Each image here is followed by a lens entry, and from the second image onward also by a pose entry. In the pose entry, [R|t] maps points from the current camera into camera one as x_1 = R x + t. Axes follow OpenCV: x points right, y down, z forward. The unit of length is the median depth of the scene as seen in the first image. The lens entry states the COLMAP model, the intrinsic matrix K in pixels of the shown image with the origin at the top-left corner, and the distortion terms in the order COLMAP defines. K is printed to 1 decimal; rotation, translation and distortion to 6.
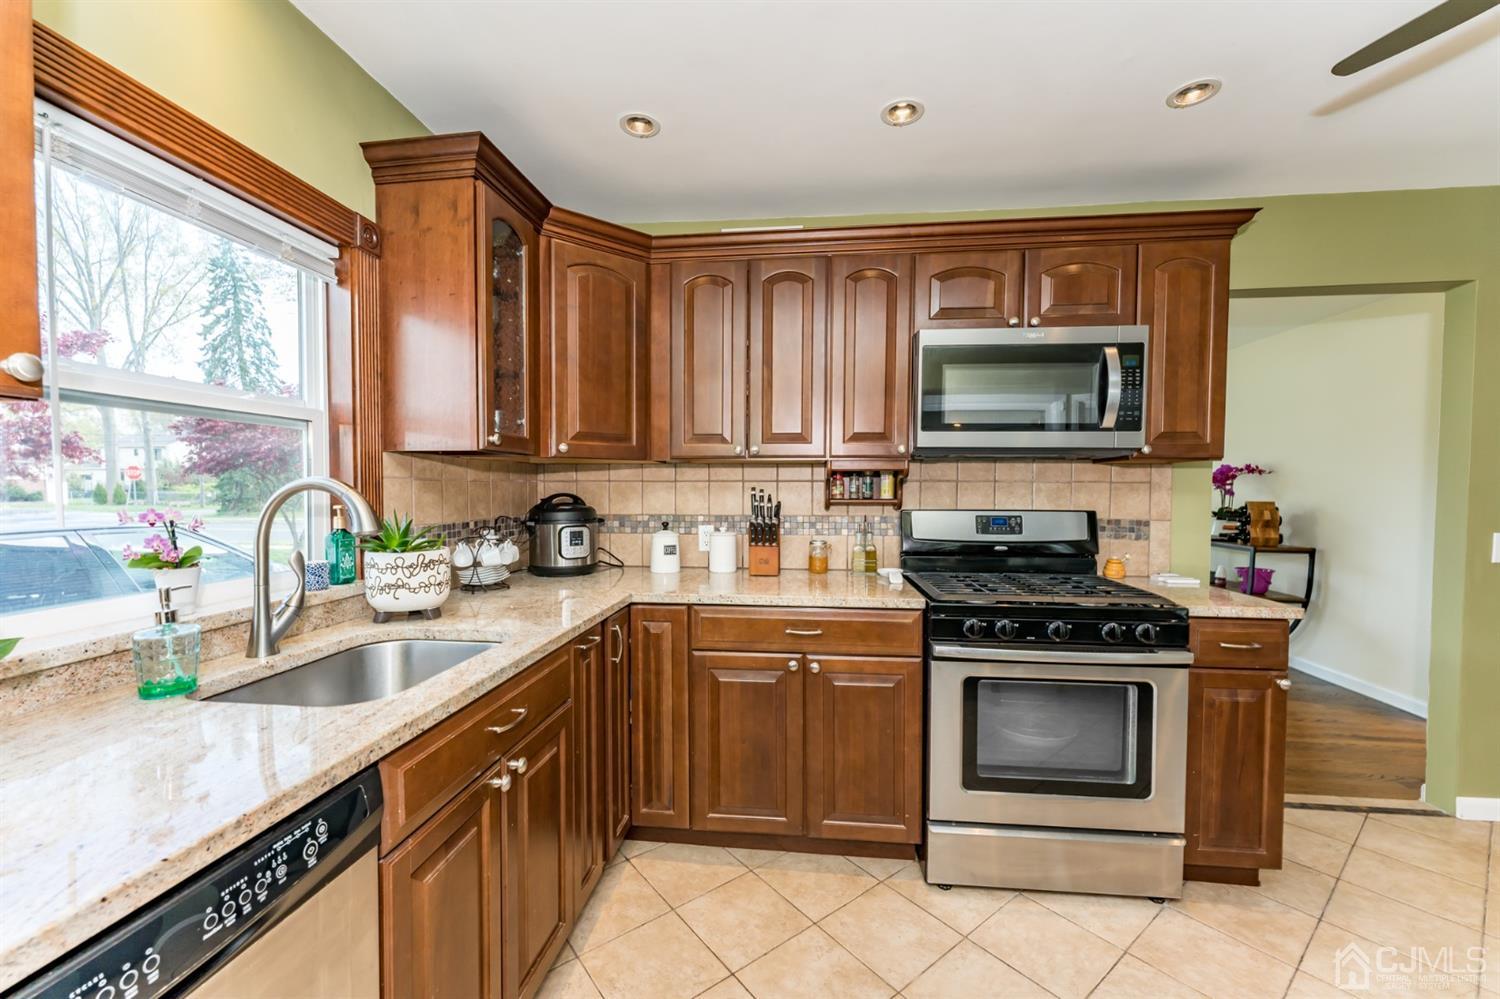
lens RADIAL K [[598.1, 0, 736.8], [0, 598.1, 503.8], [0, 0, 1]] dist [-0.003179, 0.000028]
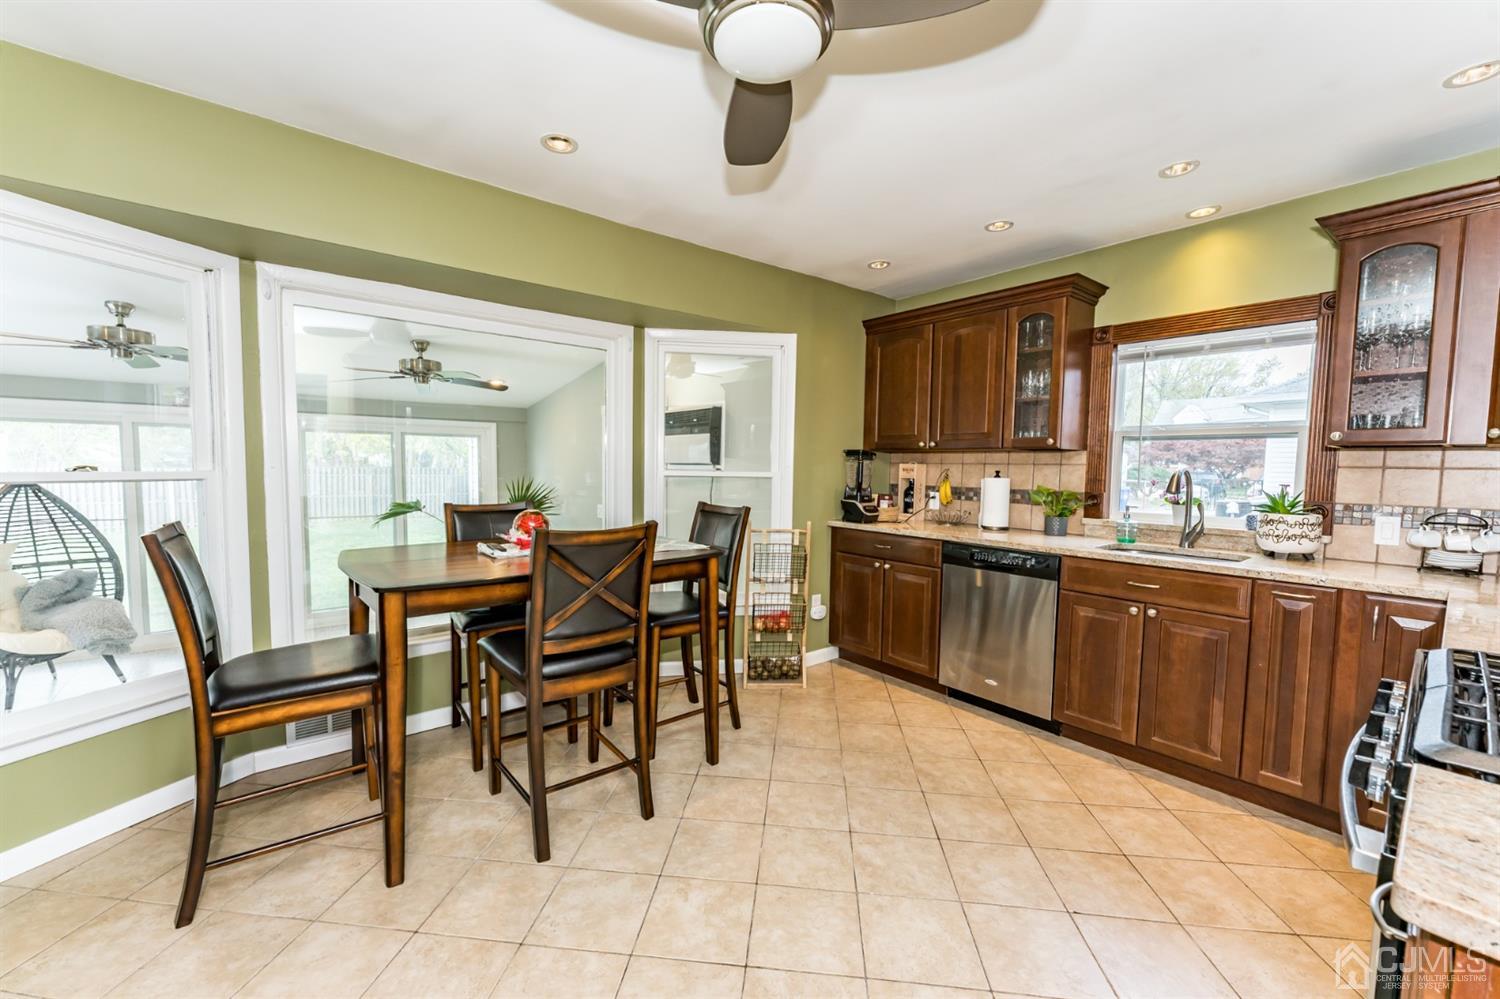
lens RADIAL K [[595.4, 0, 747.1], [0, 595.4, 503.6], [0, 0, 1]] dist [-0.002301, -0.000204]
pose [[-0.695650, 0.035280, -0.717514, 1.229117], [-0.034878, 0.995957, 0.082786, -0.022375], [0.717534, 0.082616, -0.691607, 0.858320]]
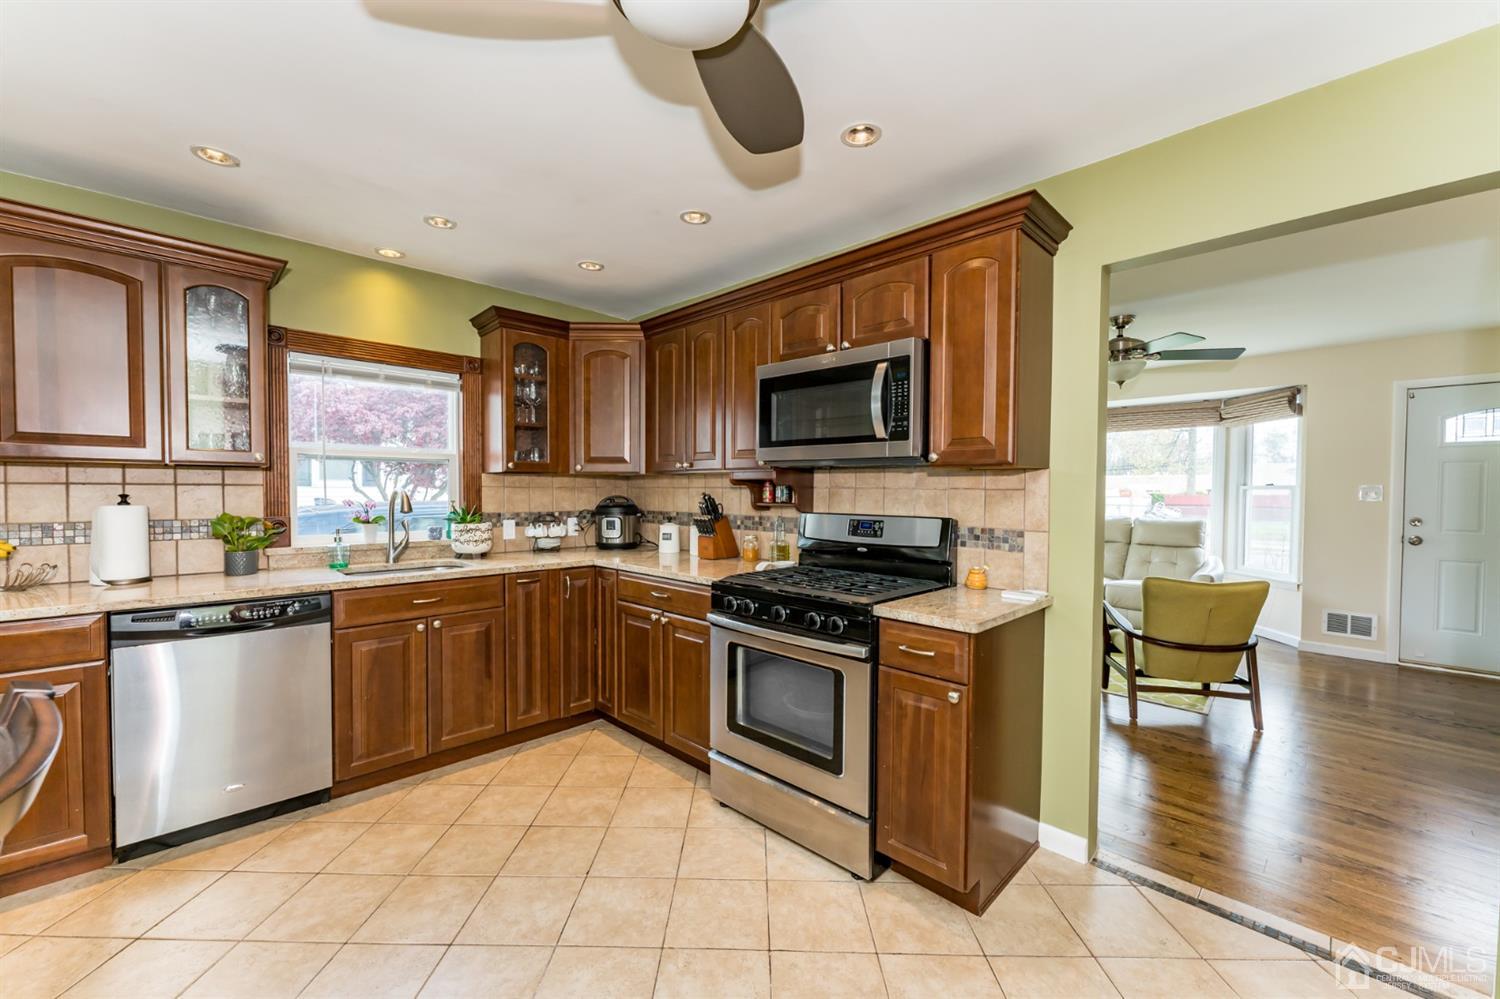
lens RADIAL K [[595.4, 0, 747.1], [0, 595.4, 503.6], [0, 0, 1]] dist [-0.002301, -0.000204]
pose [[0.782420, 0.017349, -0.622510, 1.127885], [-0.020757, 0.999783, 0.001775, -0.008583], [0.622405, 0.011533, 0.782610, 0.021782]]
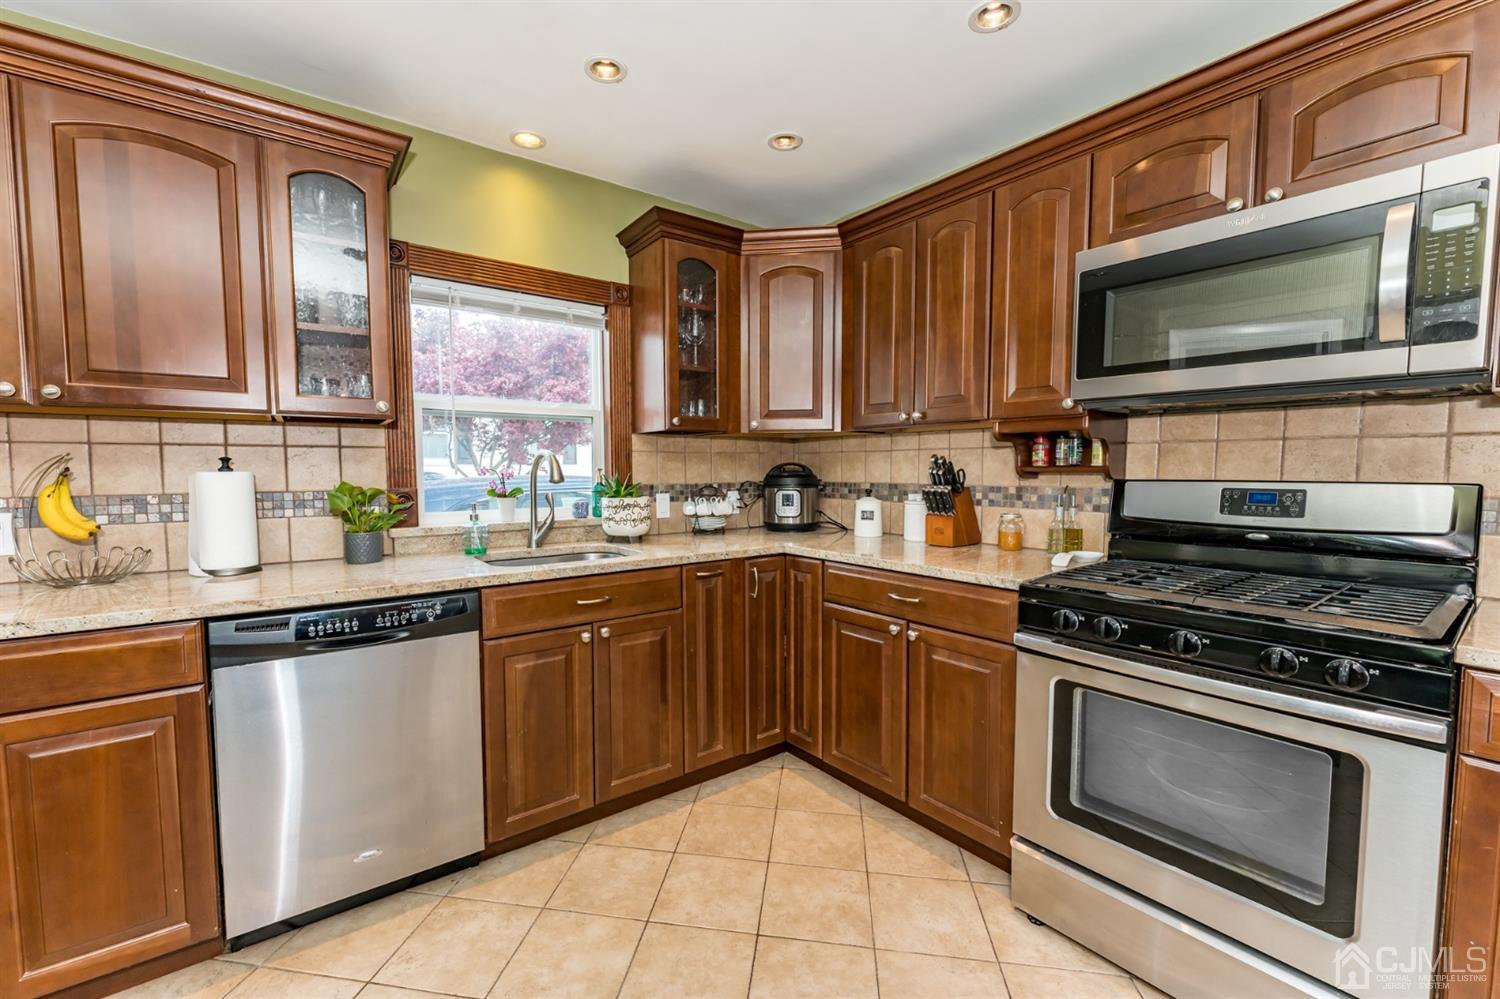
lens RADIAL K [[617.9, 0, 729.1], [0, 617.9, 503.7], [0, 0, 1]] dist [-0.000106, -0.000239]
pose [[0.683146, 0.039160, -0.729231, 0.642524], [-0.015334, 0.999110, 0.039288, 0.021751], [0.730121, -0.015657, 0.683139, 0.089193]]
